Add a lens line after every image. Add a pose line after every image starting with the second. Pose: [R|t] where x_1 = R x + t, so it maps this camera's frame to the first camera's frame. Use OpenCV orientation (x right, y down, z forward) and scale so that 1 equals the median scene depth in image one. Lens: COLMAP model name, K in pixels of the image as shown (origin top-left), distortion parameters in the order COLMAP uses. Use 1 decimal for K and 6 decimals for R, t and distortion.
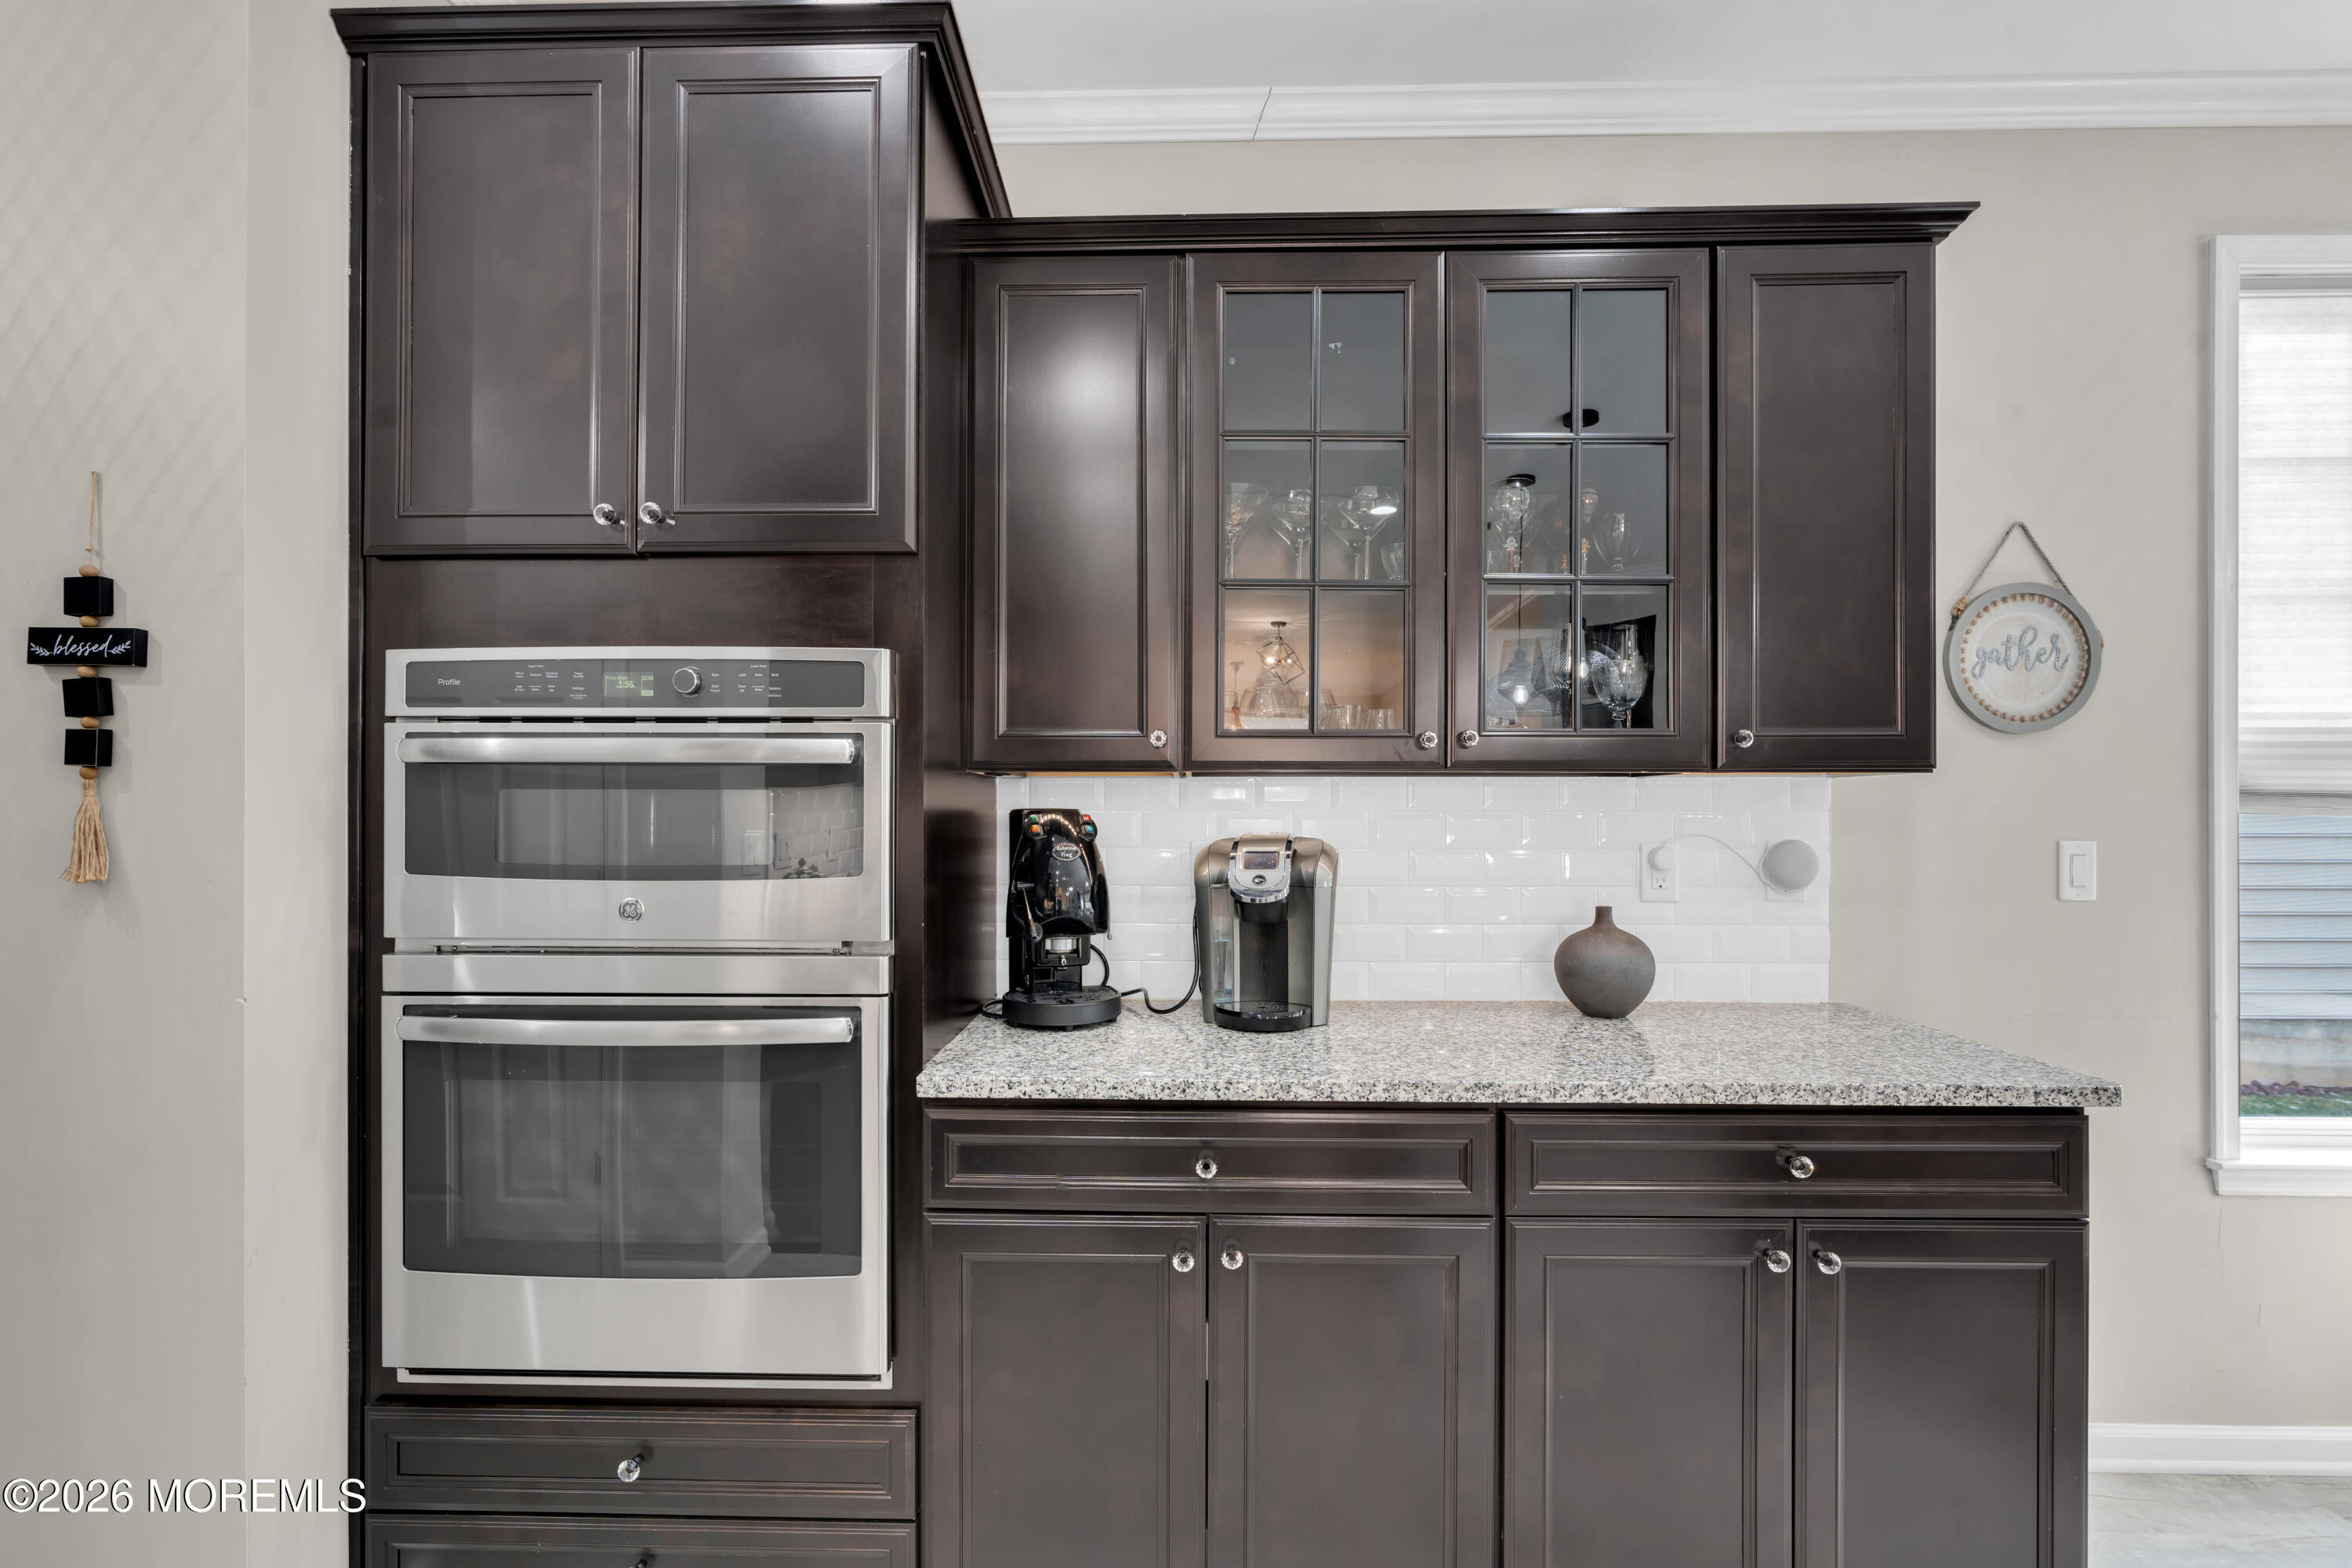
lens RADIAL K [[1048.1, 0, 1173.0], [0, 1048.1, 793.4], [0, 0, 1]] dist [-0.006156, 0.001440]
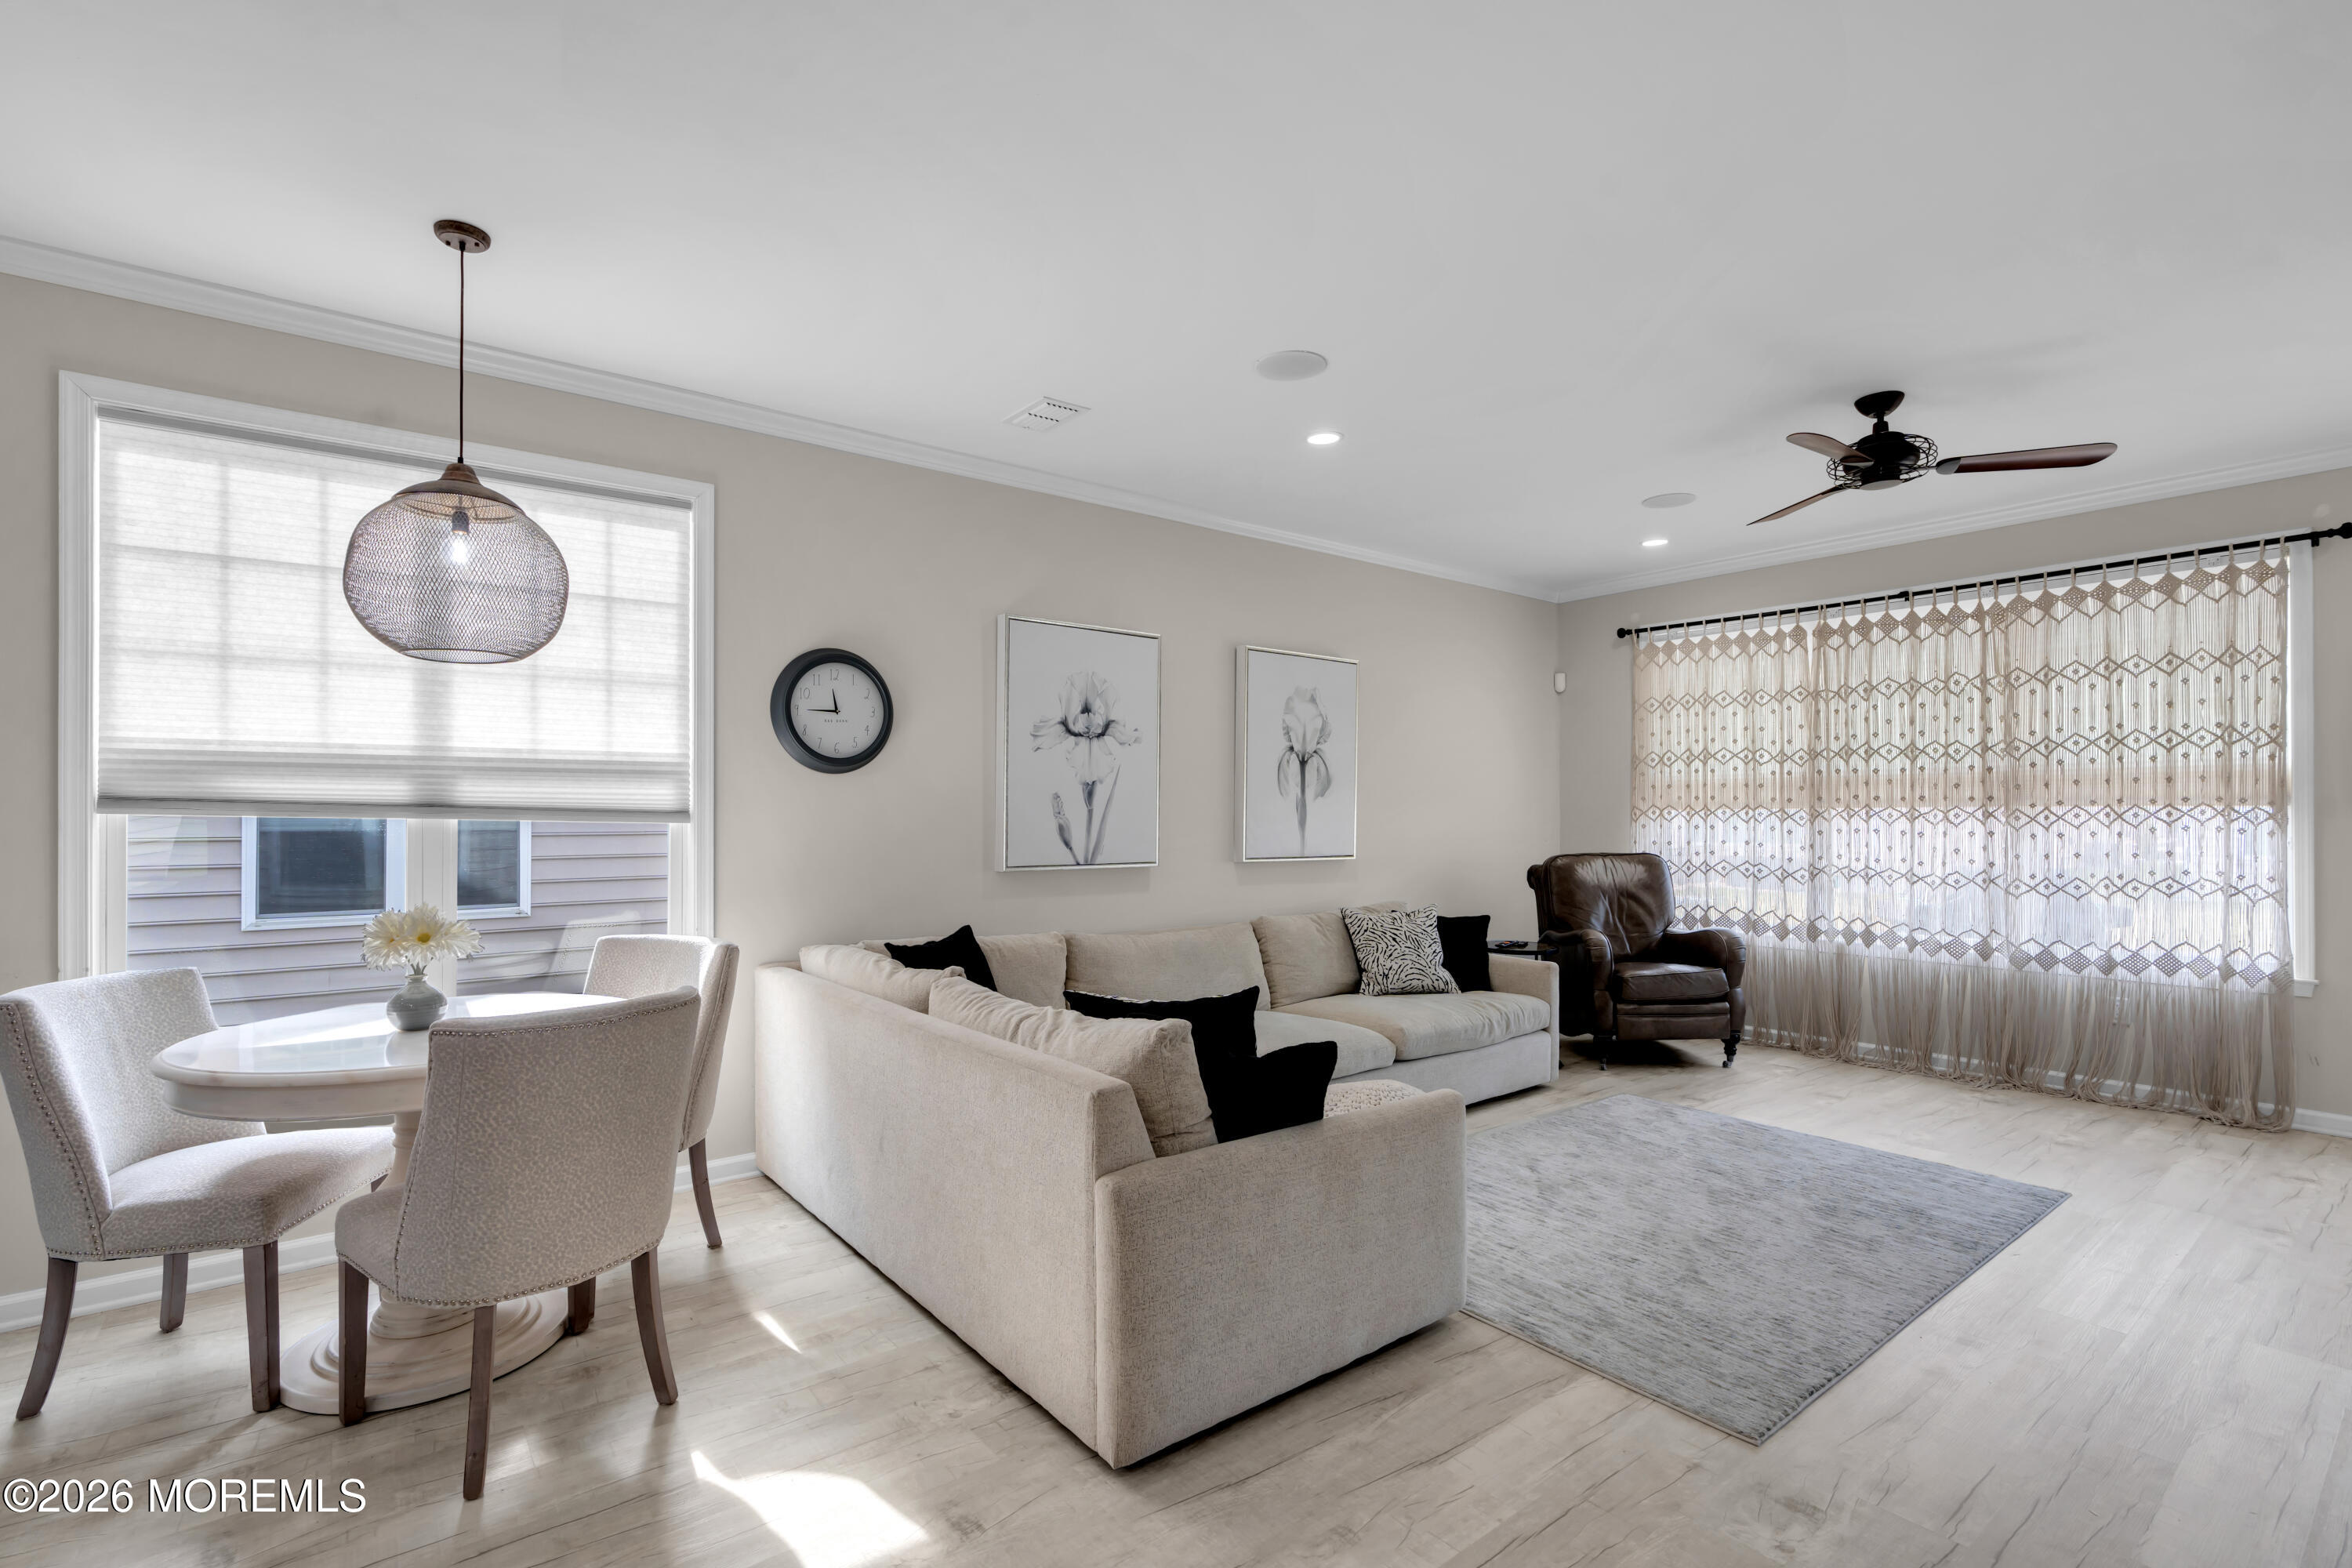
lens RADIAL K [[1053.5, 0, 1167.4], [0, 1053.5, 815.9], [0, 0, 1]] dist [-0.009217, 0.000269]
pose [[0.772809, -0.008069, 0.634587, 1.235661], [0.000678, 0.999929, 0.011889, 0.008359], [-0.634638, -0.008758, 0.772760, -0.884857]]
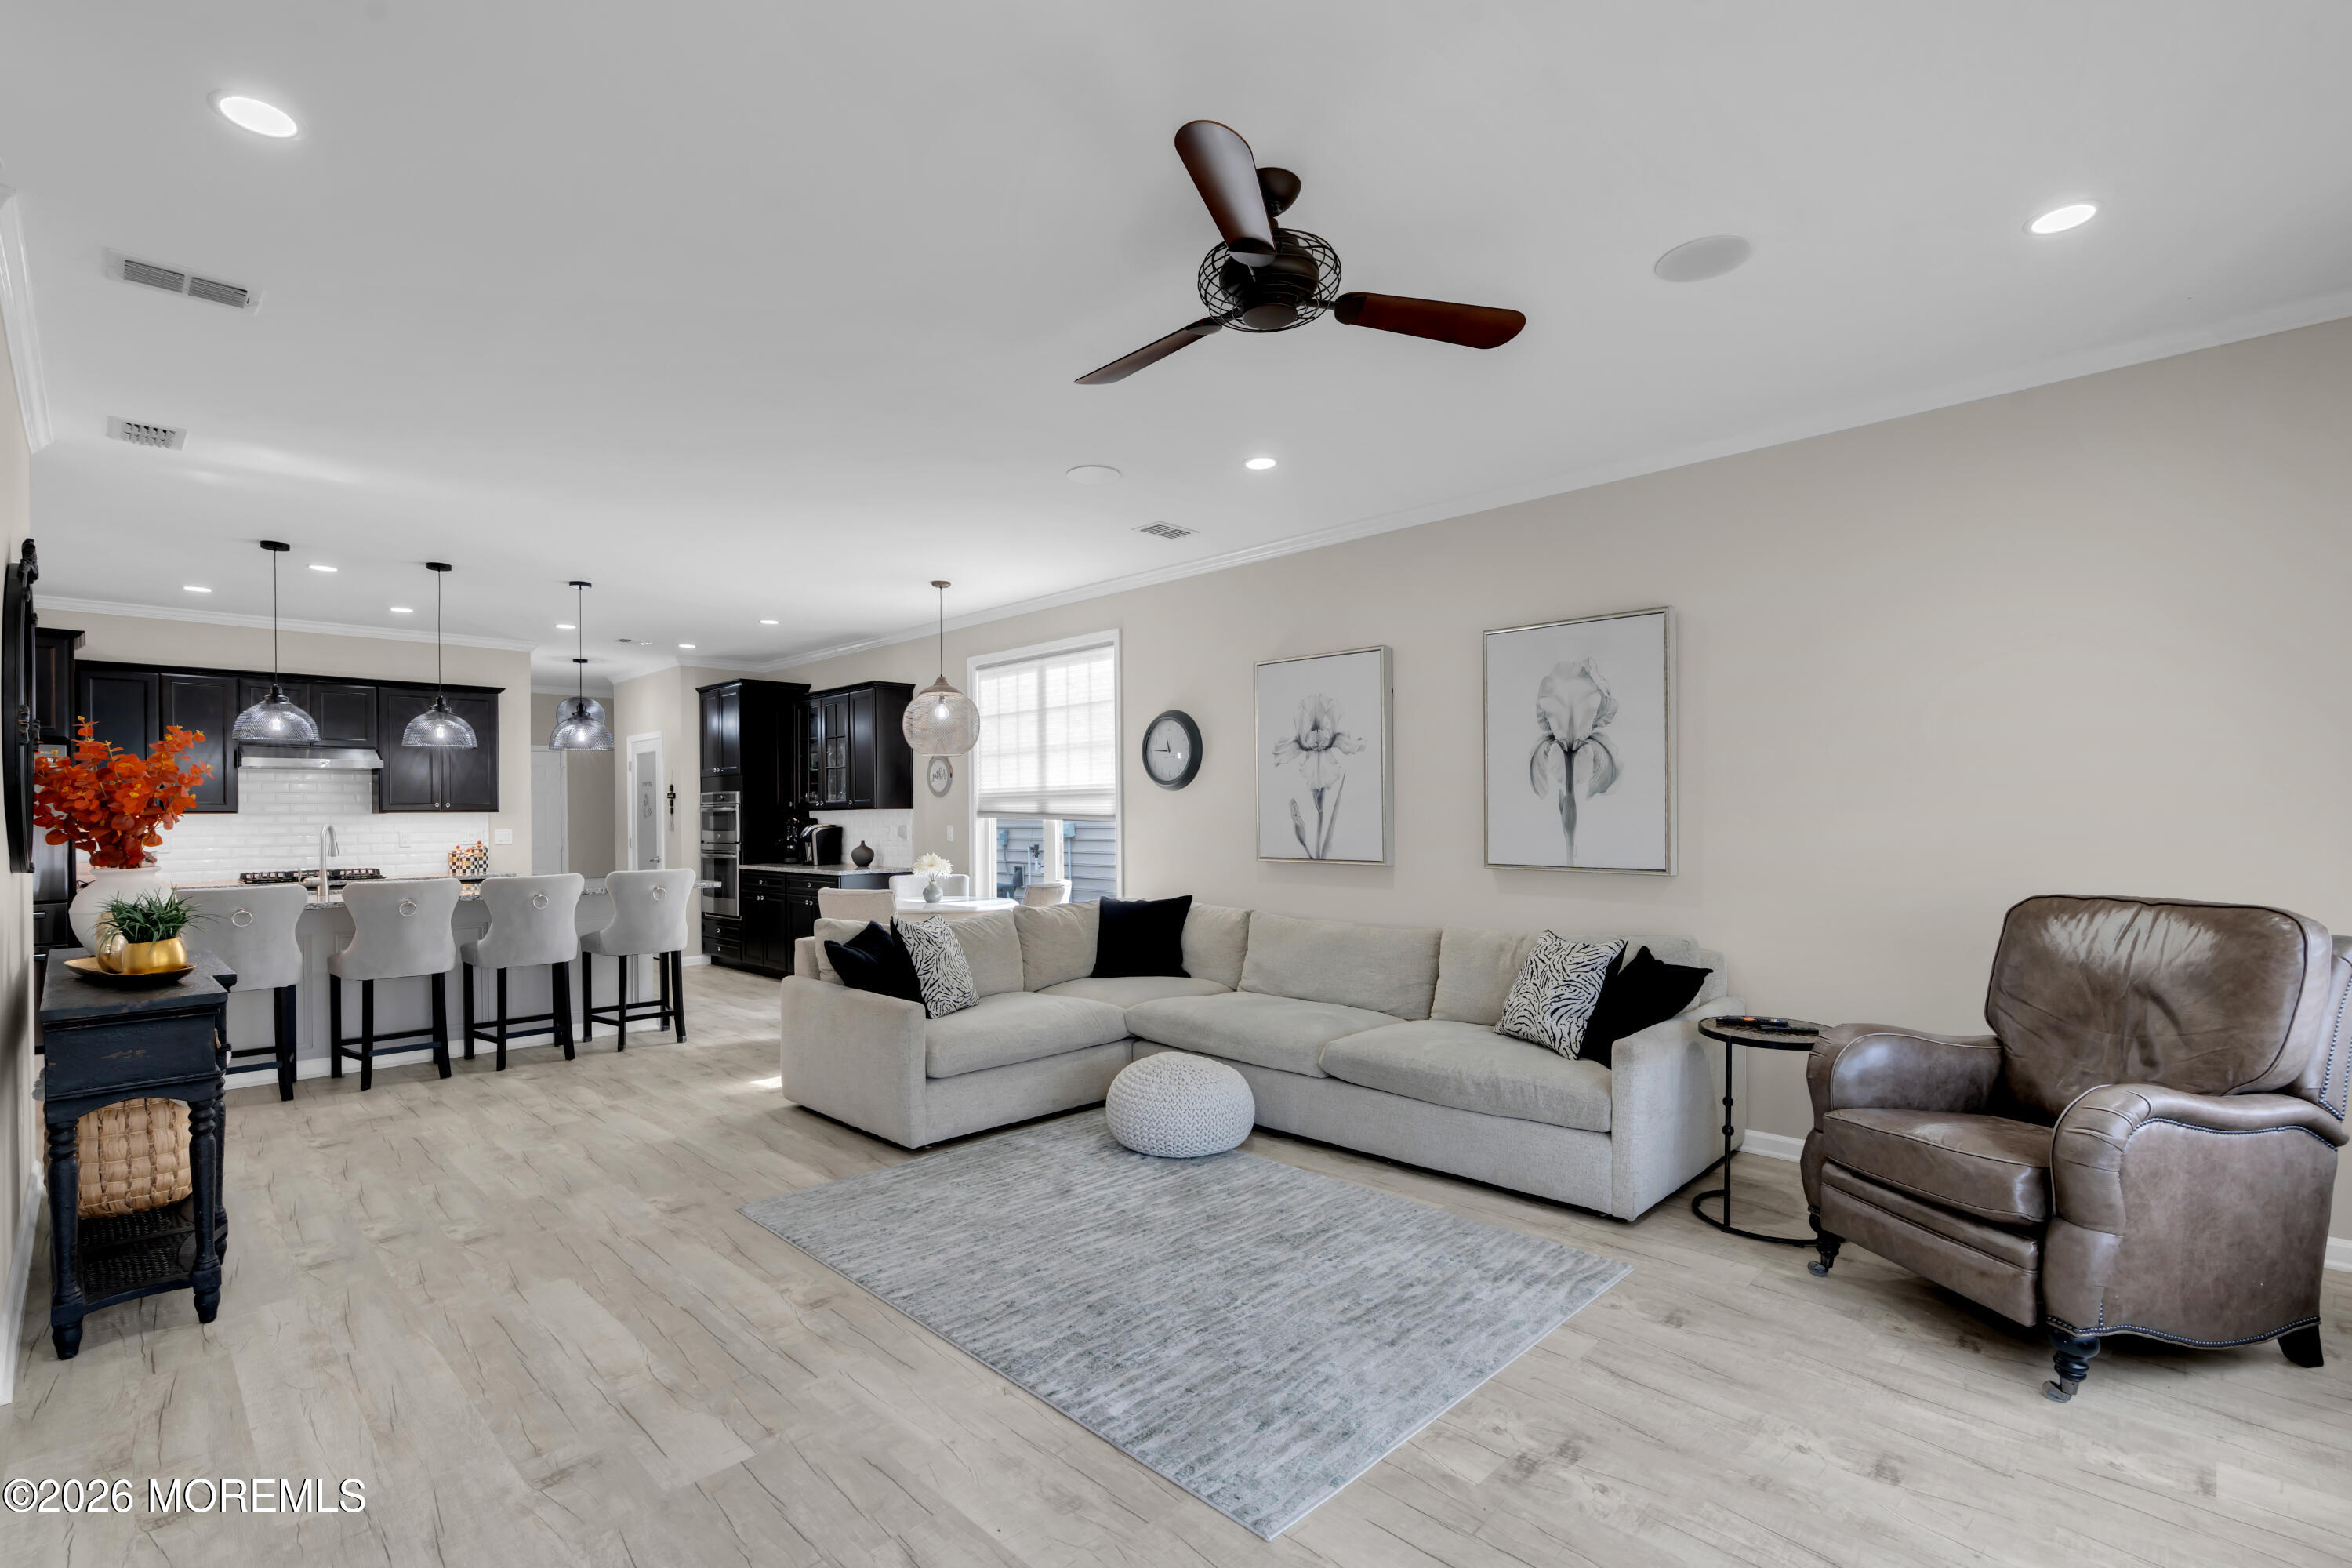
lens RADIAL K [[1053.5, 0, 1167.4], [0, 1053.5, 815.9], [0, 0, 1]] dist [-0.009217, 0.000269]
pose [[0.733882, -0.010927, -0.679189, 3.978243], [0.016404, 0.999864, 0.001639, 0.019729], [0.679078, -0.012345, 0.733962, -1.215371]]
